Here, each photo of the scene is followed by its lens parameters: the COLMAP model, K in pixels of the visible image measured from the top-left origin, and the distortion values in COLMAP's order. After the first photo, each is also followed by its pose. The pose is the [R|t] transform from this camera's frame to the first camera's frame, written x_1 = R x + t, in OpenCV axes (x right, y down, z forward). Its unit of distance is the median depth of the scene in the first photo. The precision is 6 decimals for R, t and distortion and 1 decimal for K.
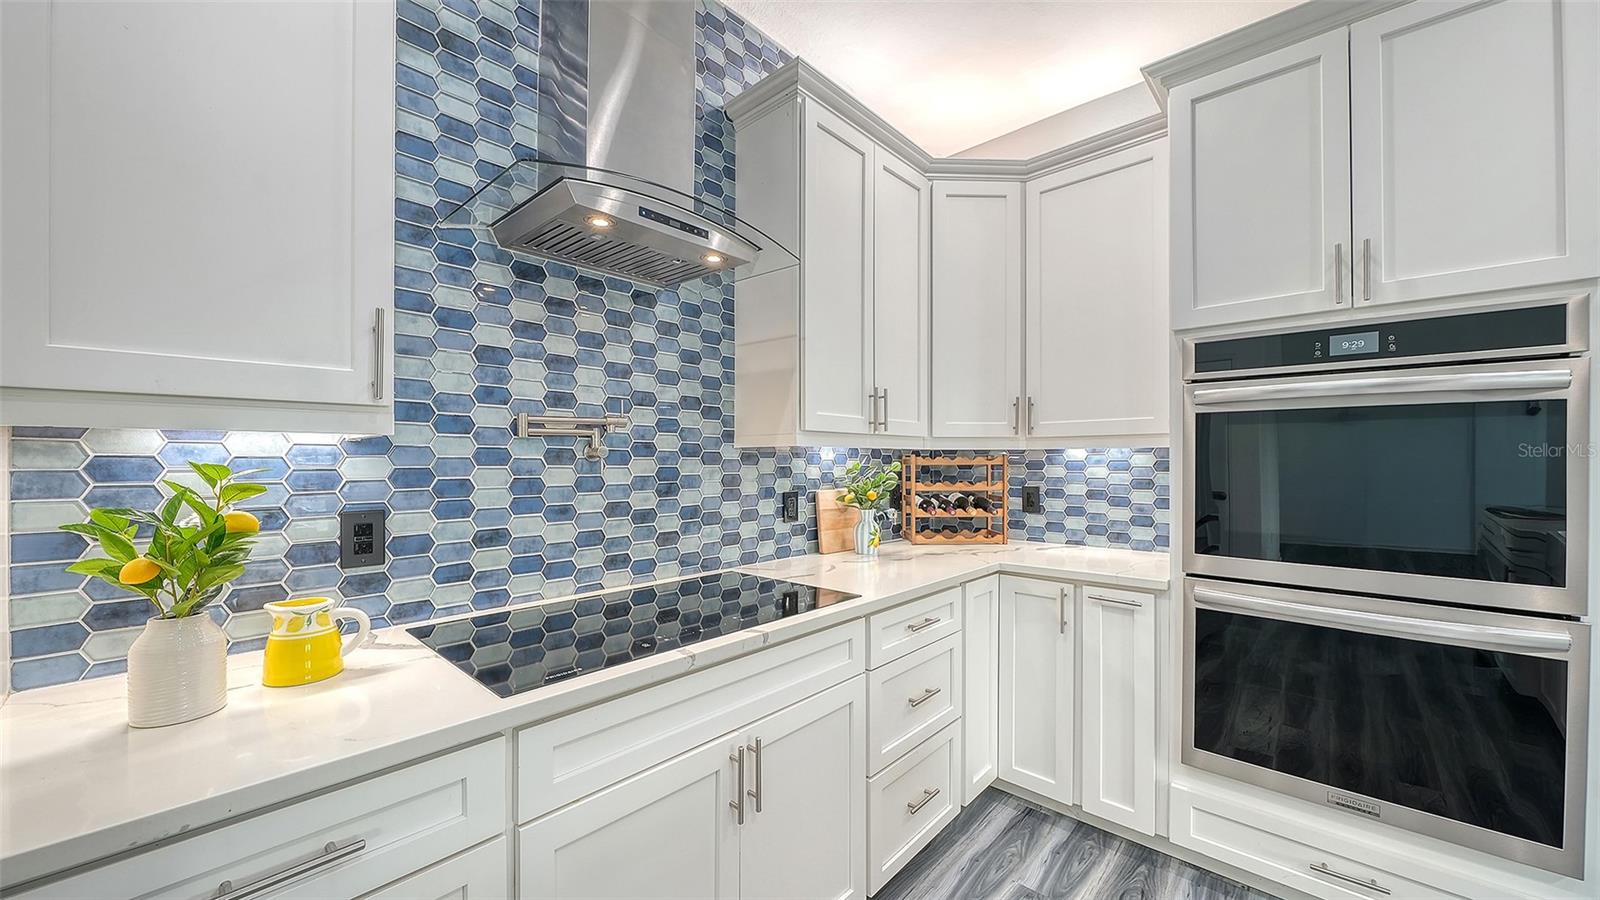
lens RADIAL K [[582.4, 0, 802.1], [0, 582.4, 463.1], [0, 0, 1]] dist [-0.013081, 0.000089]
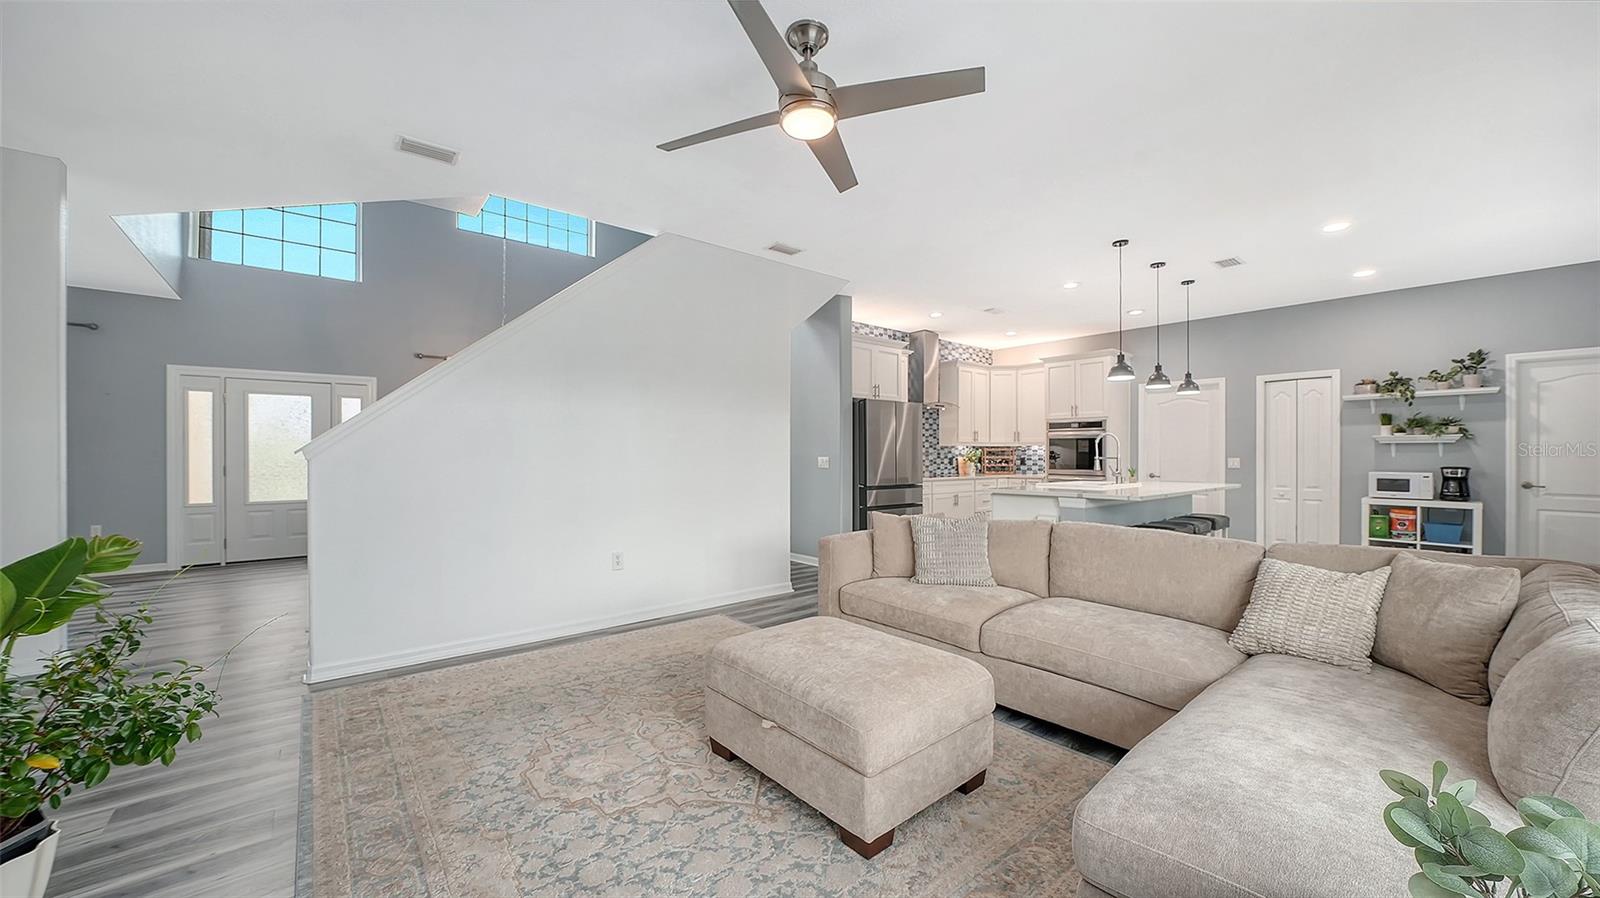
lens RADIAL K [[582.4, 0, 802.1], [0, 582.4, 462.1], [0, 0, 1]] dist [-0.013081, 0.000089]
pose [[0.990892, 0.002016, -0.134641, -0.482886], [-0.000782, 0.999957, 0.009212, 0.047013], [0.134654, -0.009023, 0.990852, -2.940254]]
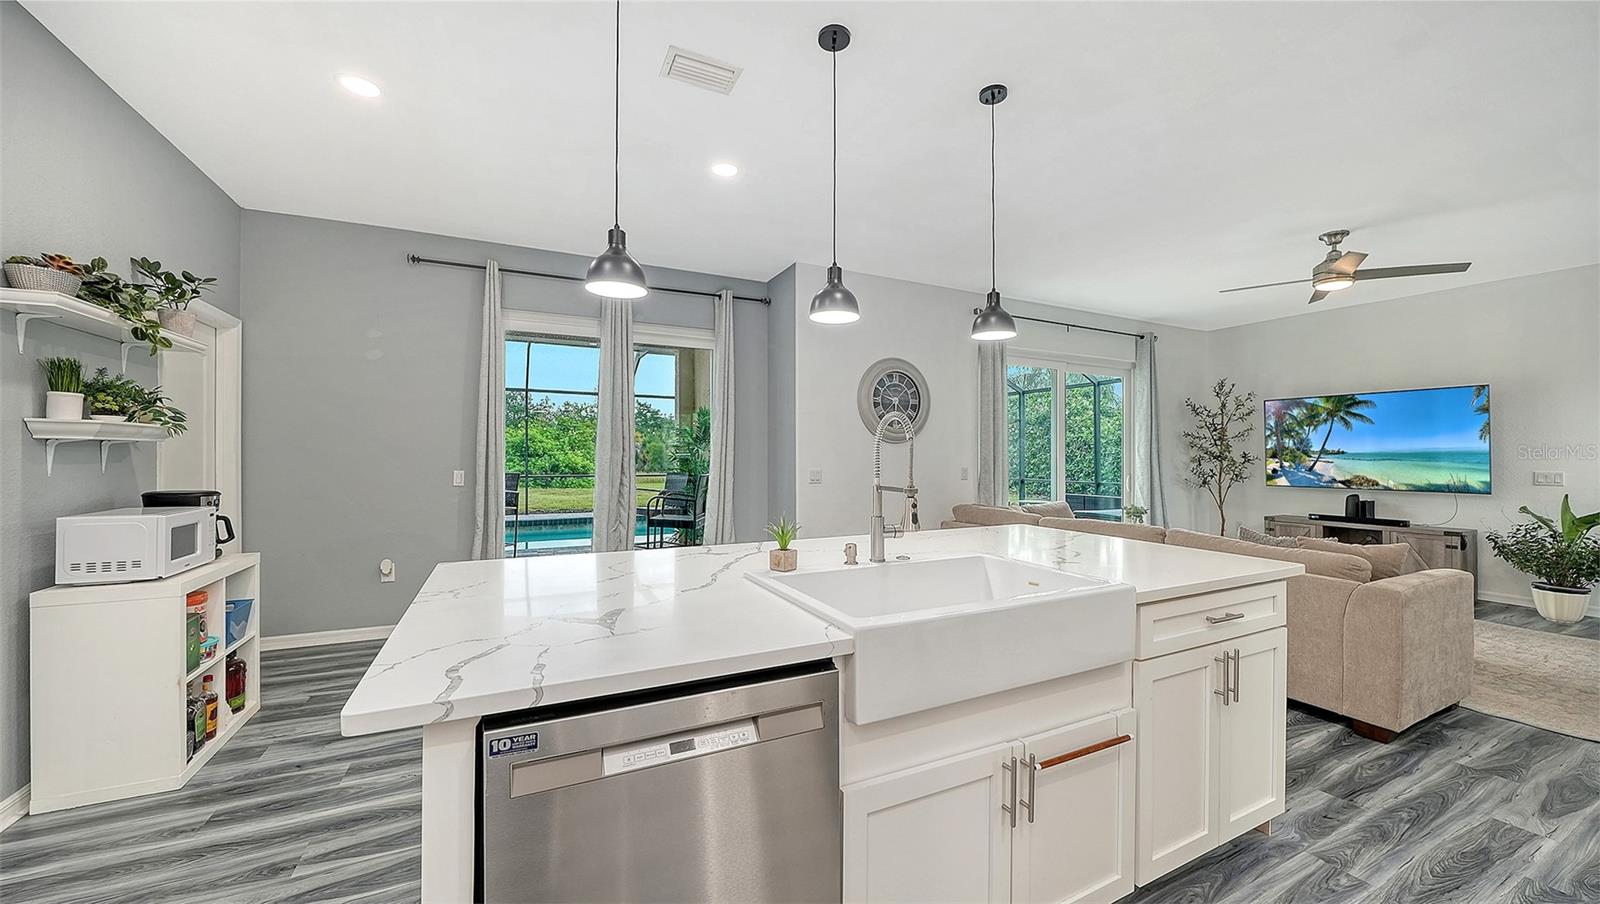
lens RADIAL K [[587.1, 0, 797.5], [0, 587.1, 447.5], [0, 0, 1]] dist [-0.010728, 0.000053]
pose [[-0.930587, -0.003535, 0.366054, 0.261704], [-0.005455, 0.999976, -0.004210, -0.003833], [-0.366031, -0.005914, -0.930584, 0.428978]]
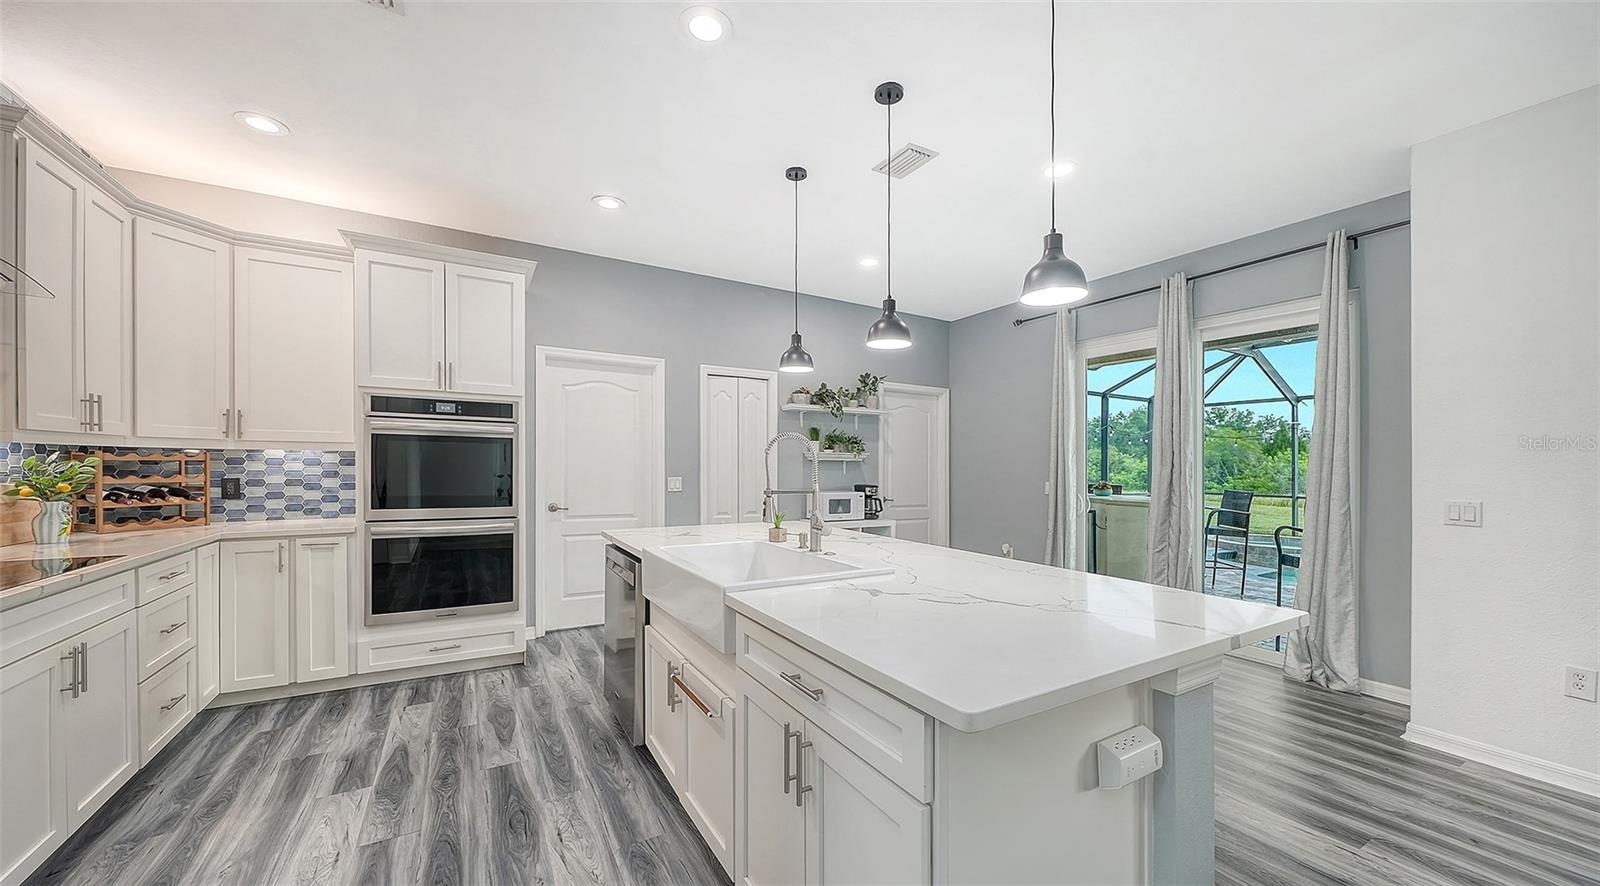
lens RADIAL K [[571.0, 0, 793.5], [0, 571.0, 469.9], [0, 0, 1]] dist [0.000460, 0.000071]
pose [[0.299722, -0.008006, 0.953993, -0.513915], [-0.006200, 0.999927, 0.010339, 0.002120], [-0.954007, -0.009014, 0.299650, -0.651110]]
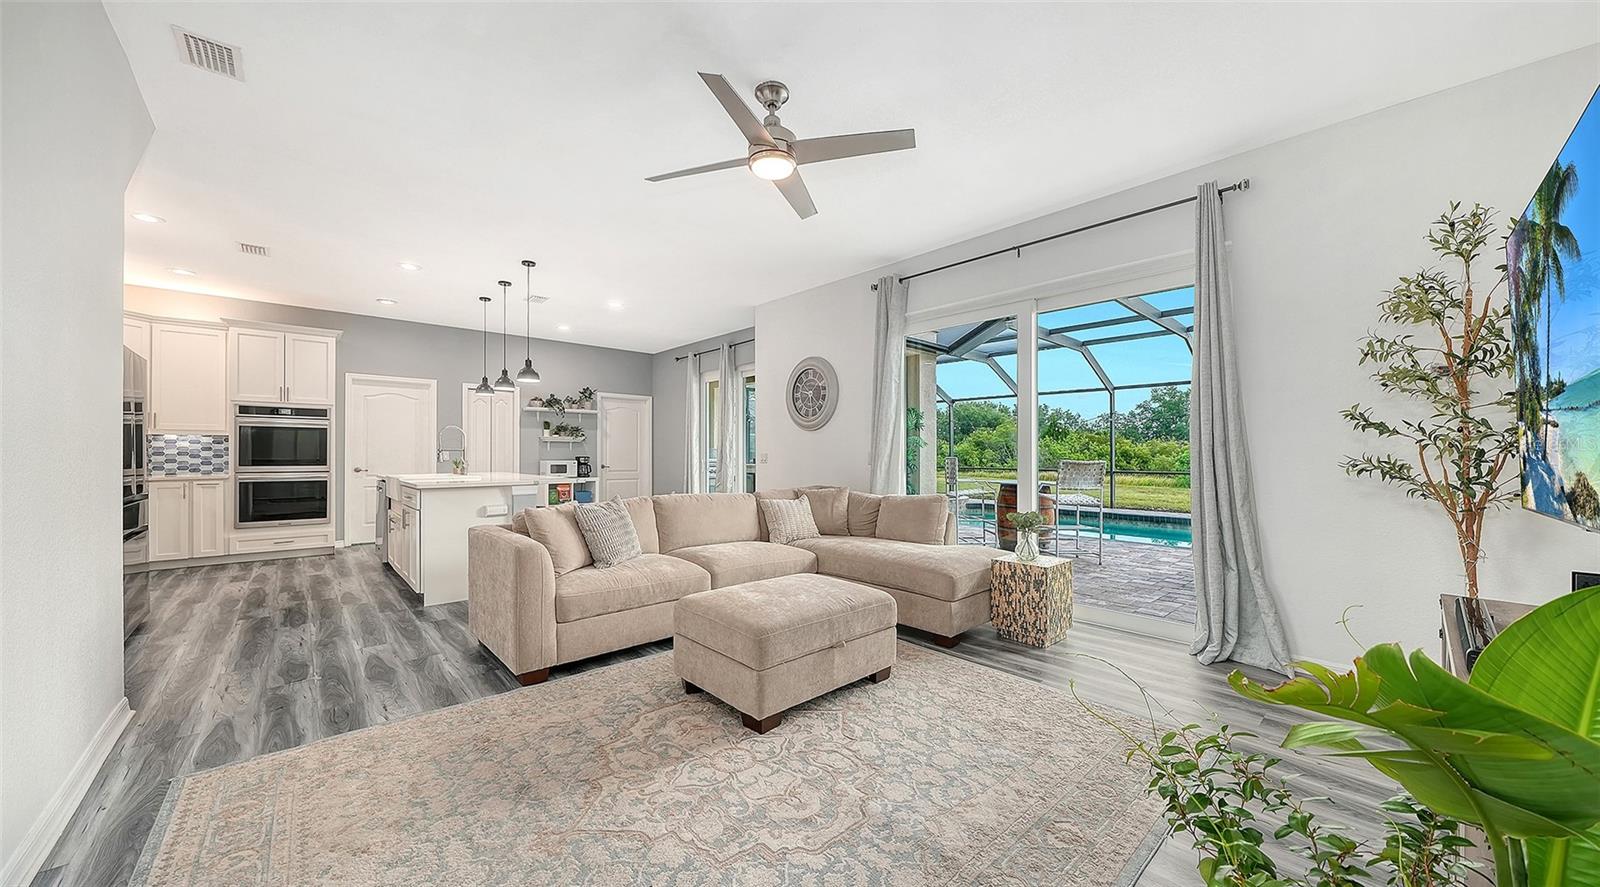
lens RADIAL K [[565.3, 0, 798.6], [0, 565.3, 450.0], [0, 0, 1]] dist [-0.001988, -0.000059]
pose [[0.098936, 0.006640, 0.995072, -1.828638], [0.003486, 0.999969, -0.007019, 0.073927], [-0.995088, 0.004163, 0.098909, -2.076981]]
